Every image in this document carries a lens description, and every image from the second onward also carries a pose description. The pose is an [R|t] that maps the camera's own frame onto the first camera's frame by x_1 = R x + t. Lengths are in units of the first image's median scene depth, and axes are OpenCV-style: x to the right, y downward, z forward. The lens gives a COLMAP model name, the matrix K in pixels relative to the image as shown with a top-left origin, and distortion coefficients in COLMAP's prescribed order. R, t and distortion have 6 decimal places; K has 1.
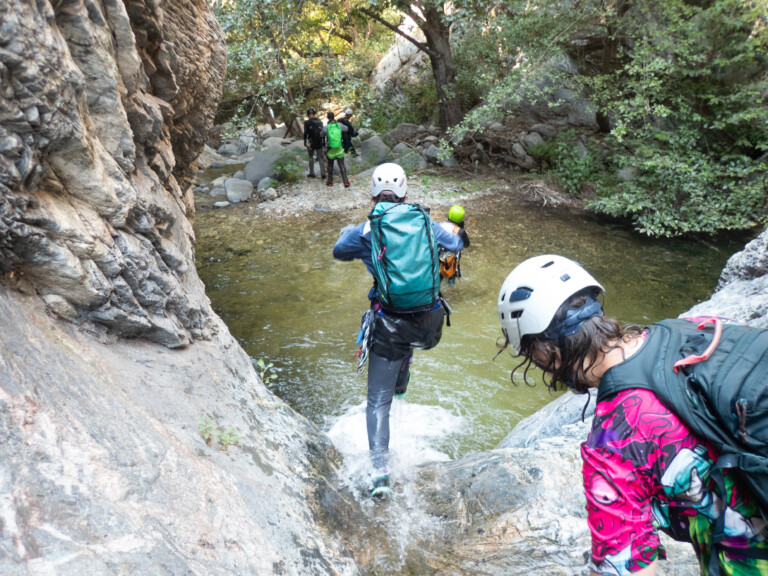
lens RADIAL K [[574.3, 0, 384.0], [0, 574.3, 288.0], [0, 0, 1]] dist [-0.001283, -0.001499]
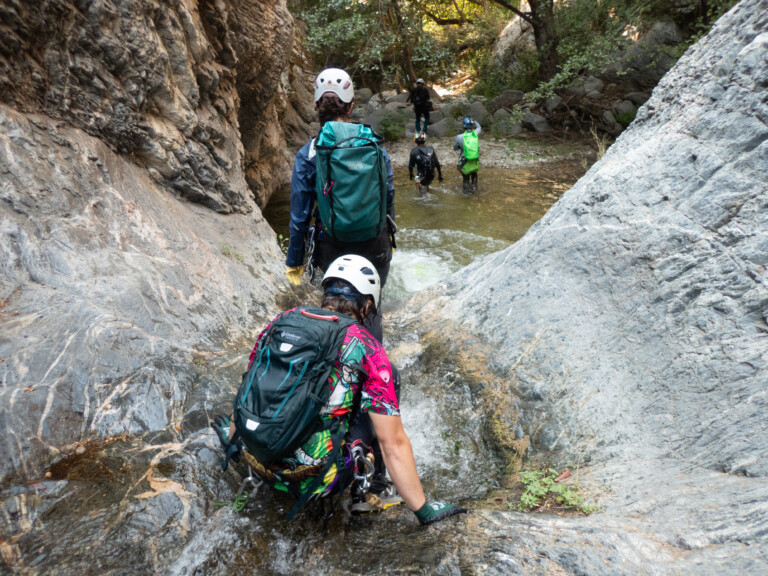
lens RADIAL K [[574.3, 0, 384.0], [0, 574.3, 288.0], [0, 0, 1]] dist [-0.001283, -0.001499]
pose [[0.970905, 0.090016, -0.221904, 0.584911], [-0.078543, 0.995103, 0.060013, 0.211222], [0.226219, -0.040838, 0.973220, -0.658139]]
